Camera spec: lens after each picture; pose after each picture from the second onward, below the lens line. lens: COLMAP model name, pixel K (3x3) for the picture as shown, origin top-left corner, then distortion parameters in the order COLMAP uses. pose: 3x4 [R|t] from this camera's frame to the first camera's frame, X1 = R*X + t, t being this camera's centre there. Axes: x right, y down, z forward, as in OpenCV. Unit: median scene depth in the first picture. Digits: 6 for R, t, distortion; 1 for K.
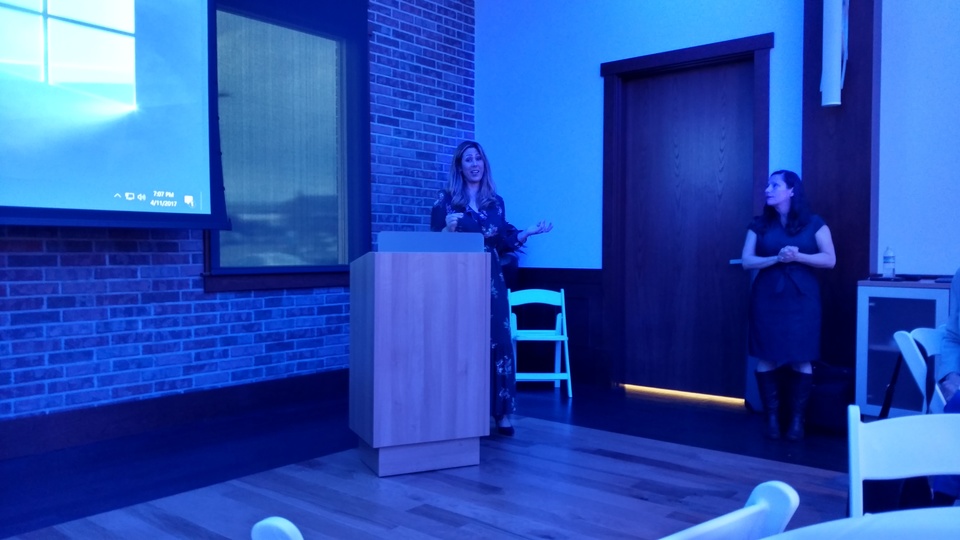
lens RADIAL K [[768.6, 0, 492.9], [0, 768.6, 273.8], [0, 0, 1]] dist [0.009294, -0.001527]
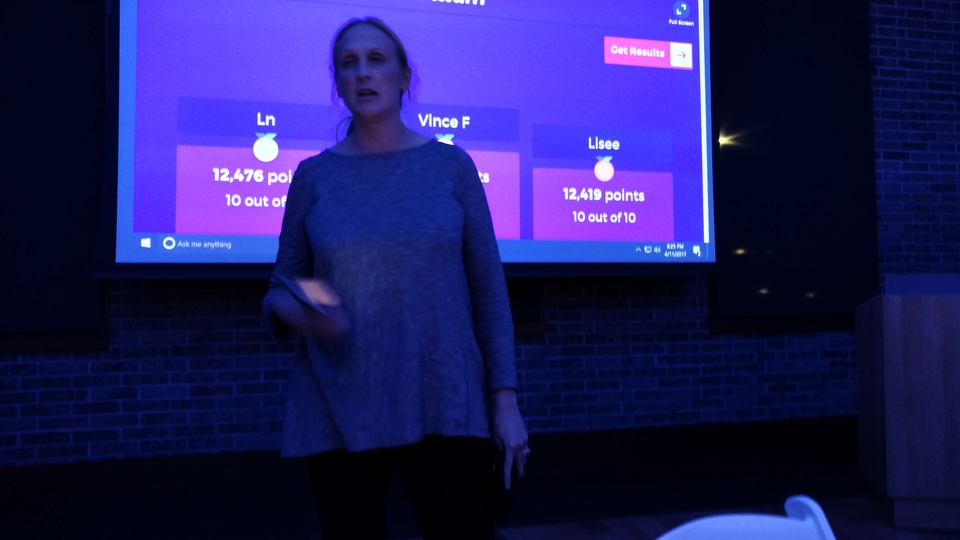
lens RADIAL K [[768.6, 0, 477.3], [0, 768.6, 272.8], [0, 0, 1]] dist [0.009294, -0.001527]
pose [[0.803213, -0.031644, -0.594851, 0.010079], [-0.003994, 0.998280, -0.058498, 0.002959], [0.595678, 0.049362, 0.801705, -0.062839]]
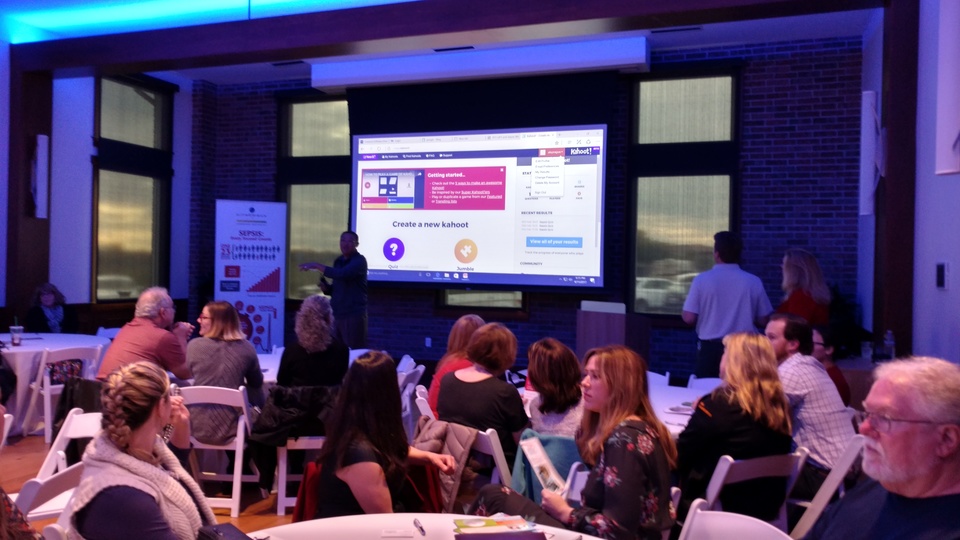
lens RADIAL K [[768.6, 0, 479.9], [0, 768.6, 264.4], [0, 0, 1]] dist [0.009294, -0.001527]
pose [[0.314453, 0.002712, -0.949269, 1.142707], [-0.049030, 0.998708, -0.013388, -0.070628], [0.948006, 0.050753, 0.314180, 0.016099]]
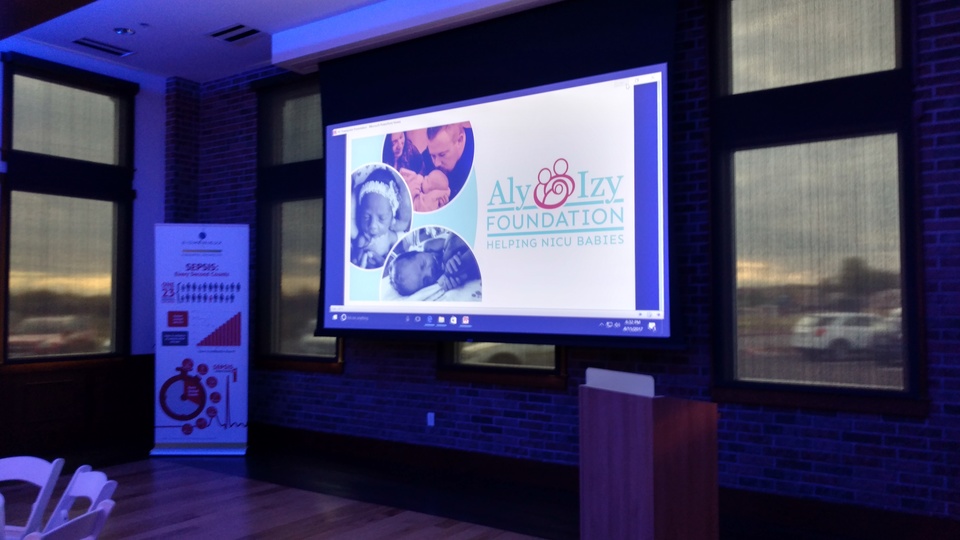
lens RADIAL K [[768.6, 0, 485.1], [0, 768.6, 265.7], [0, 0, 1]] dist [0.009294, -0.001527]
pose [[0.067400, -0.049087, -0.996518, 0.635181], [-0.030671, 0.998215, -0.051245, -0.089690], [0.997255, 0.034018, 0.065774, 0.470313]]
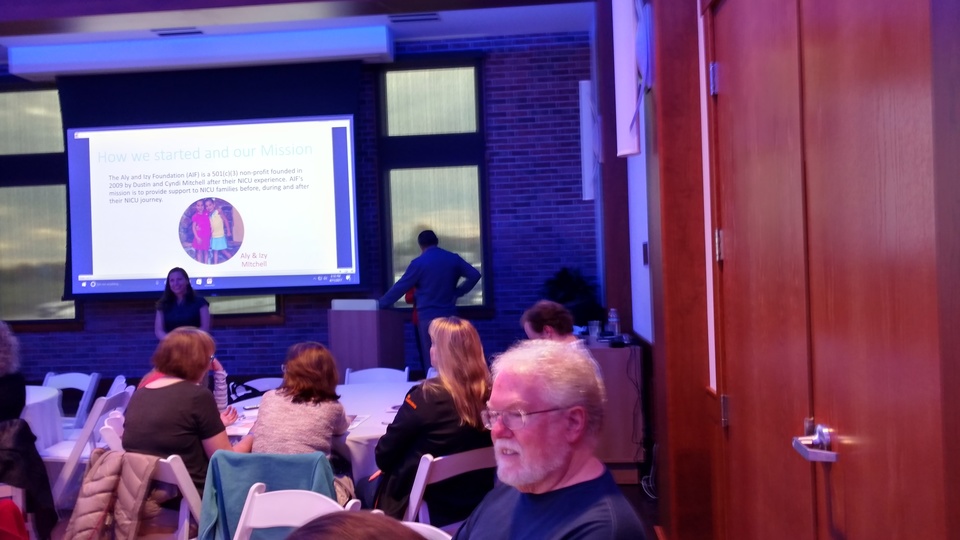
lens RADIAL K [[768.6, 0, 485.1], [0, 768.6, 270.5], [0, 0, 1]] dist [0.009294, -0.001527]
pose [[0.564511, -0.013242, -0.825319, 1.126821], [0.010259, 0.999907, -0.009026, -0.068788], [0.825362, -0.003371, 0.564594, 0.099176]]
